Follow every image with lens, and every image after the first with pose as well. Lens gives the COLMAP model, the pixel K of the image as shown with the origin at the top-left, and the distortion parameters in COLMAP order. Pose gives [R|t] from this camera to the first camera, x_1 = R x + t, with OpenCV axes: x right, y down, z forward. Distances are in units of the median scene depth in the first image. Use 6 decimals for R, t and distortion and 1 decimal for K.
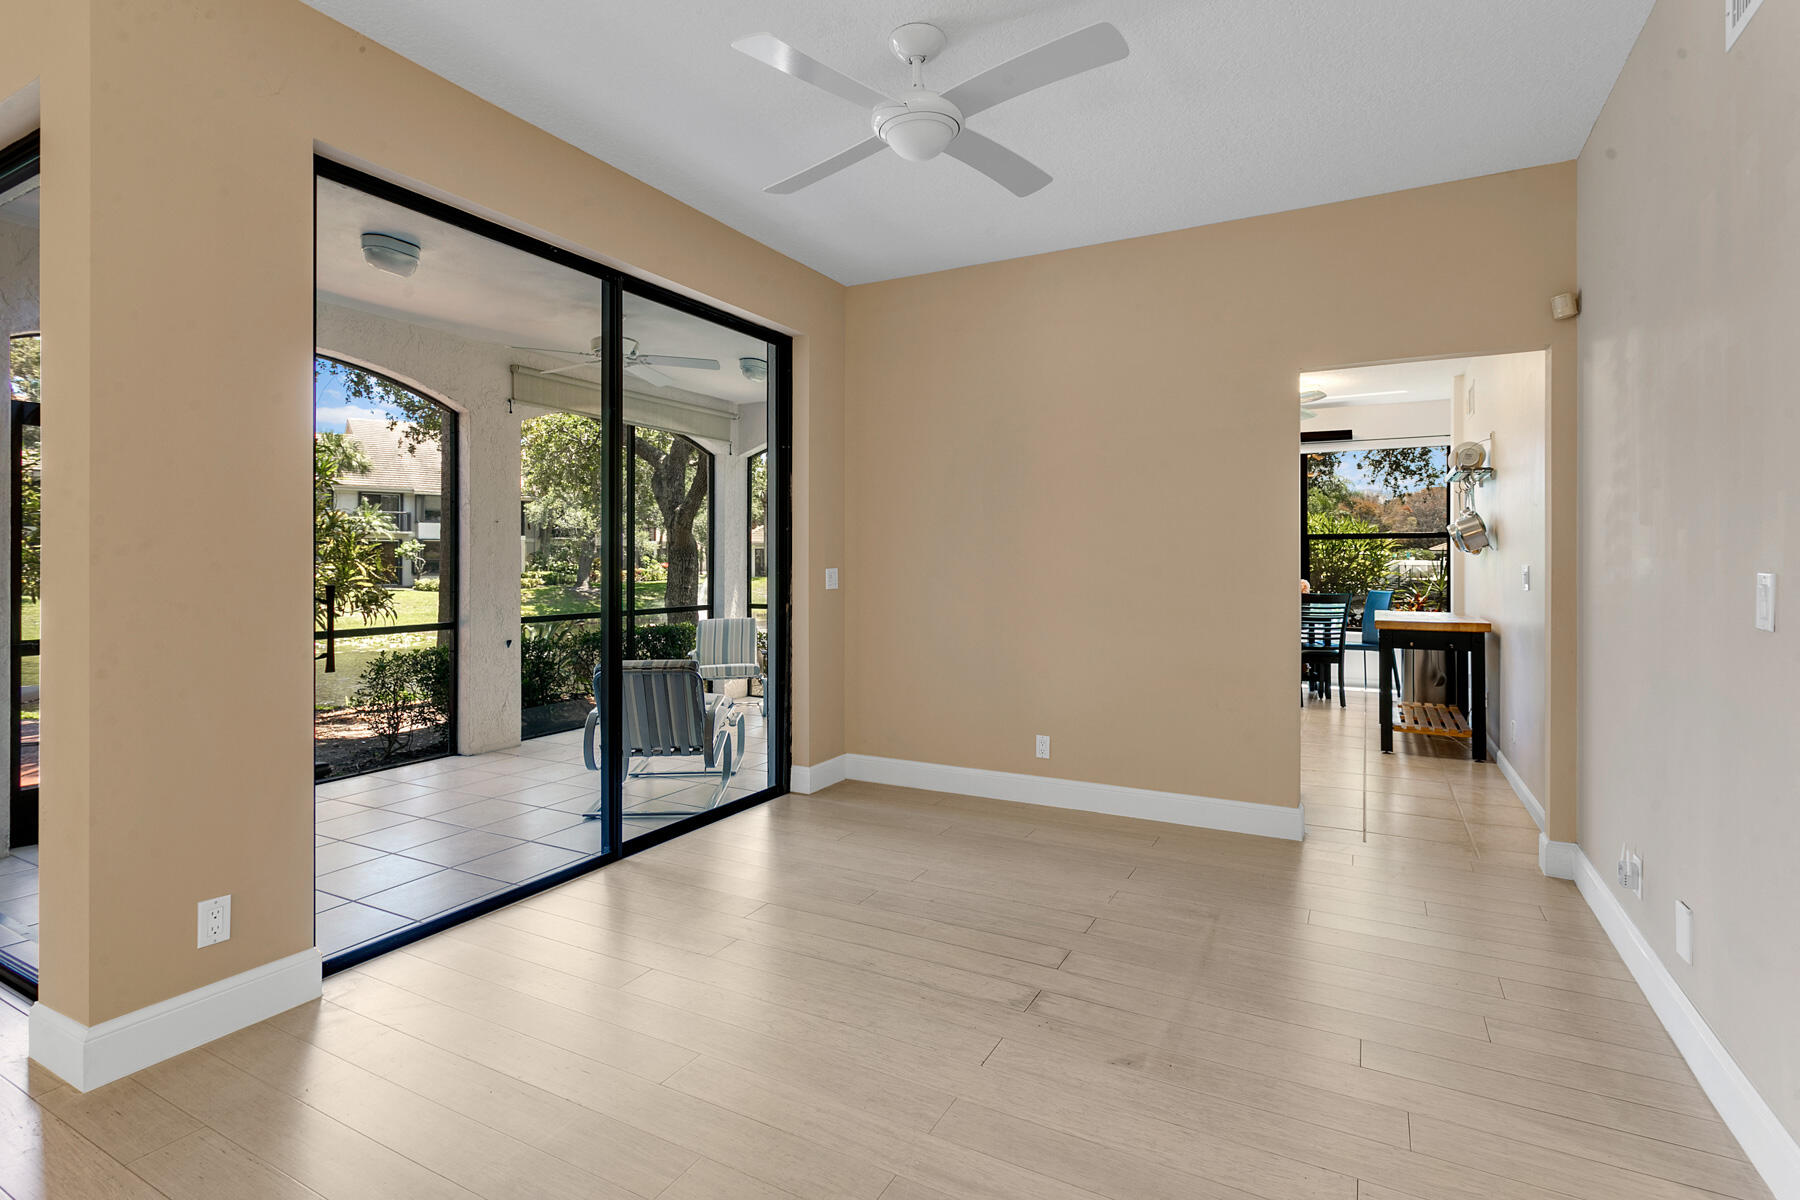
lens RADIAL K [[873.7, 0, 879.1], [0, 873.7, 563.7], [0, 0, 1]] dist [-0.003525, -0.000298]
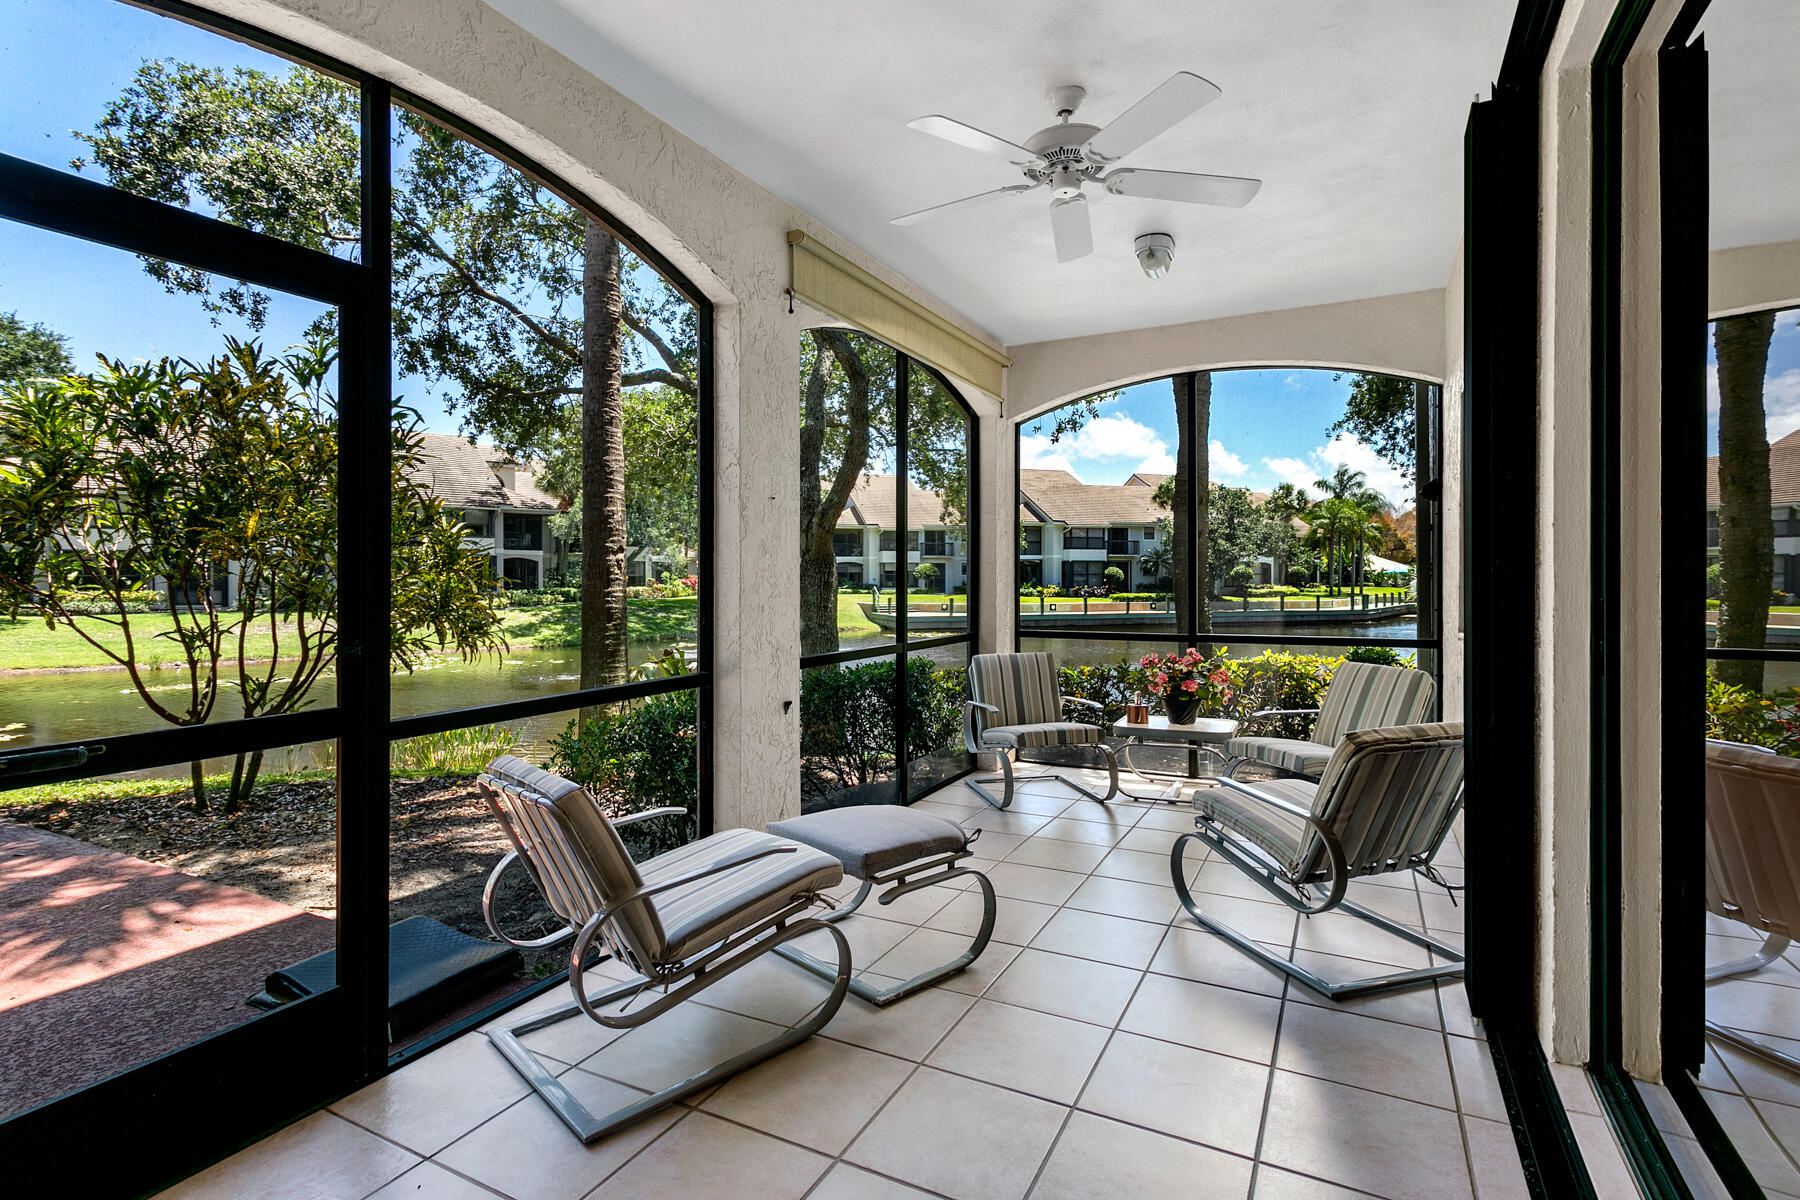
lens RADIAL K [[865.0, 0, 896.3], [0, 865.0, 577.2], [0, 0, 1]] dist [0.001740, 0.001023]
pose [[0.999828, -0.002623, 0.018382, -0.298081], [0.002669, 0.999993, -0.002480, 0.005041], [-0.018375, 0.002529, 0.999828, 0.344863]]
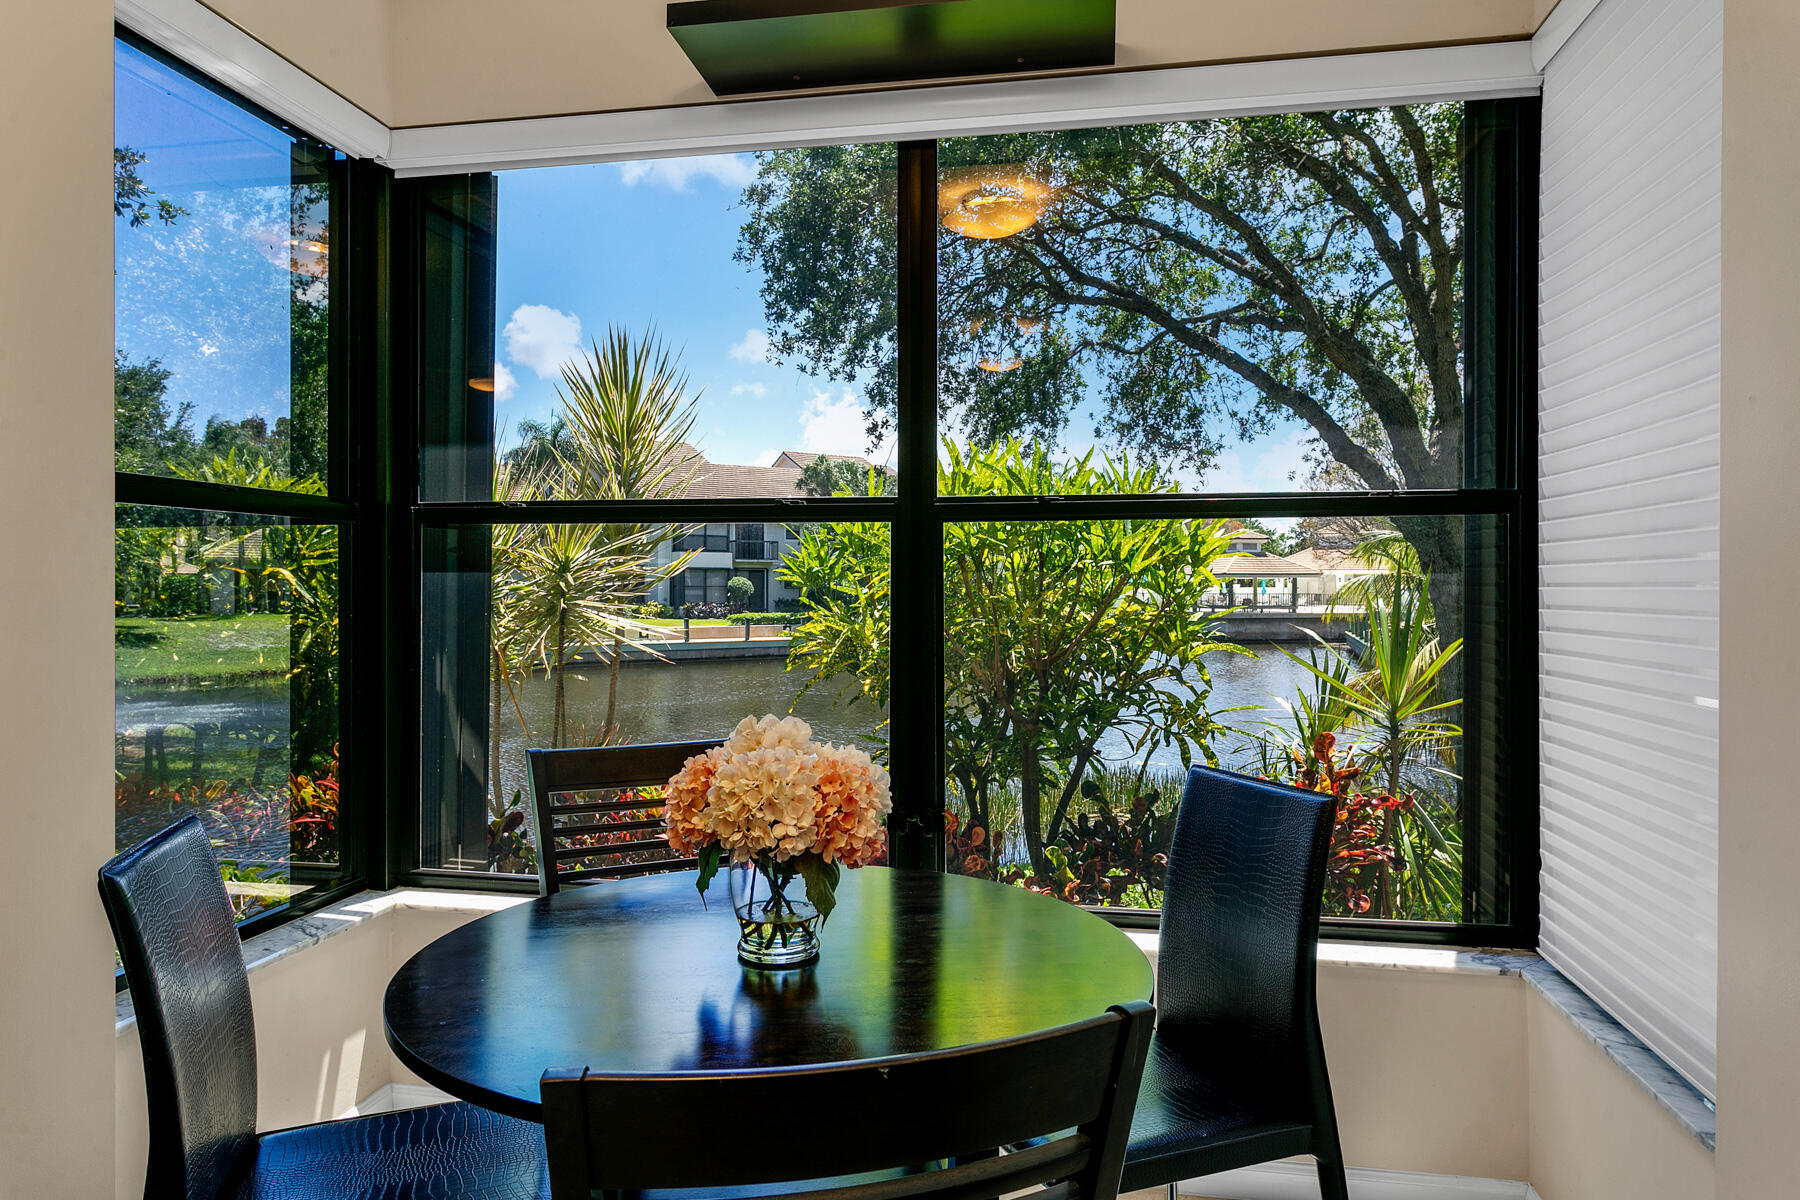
lens RADIAL K [[1119.8, 0, 900.0], [0, 1119.8, 600.0], [0, 0, 1]] dist [-0.000380, 0.000028]
pose [[0.944635, -0.003659, 0.328104, 0.461709], [0.000931, 0.999964, 0.008469, -0.011098], [-0.328123, -0.007695, 0.944604, 0.870292]]
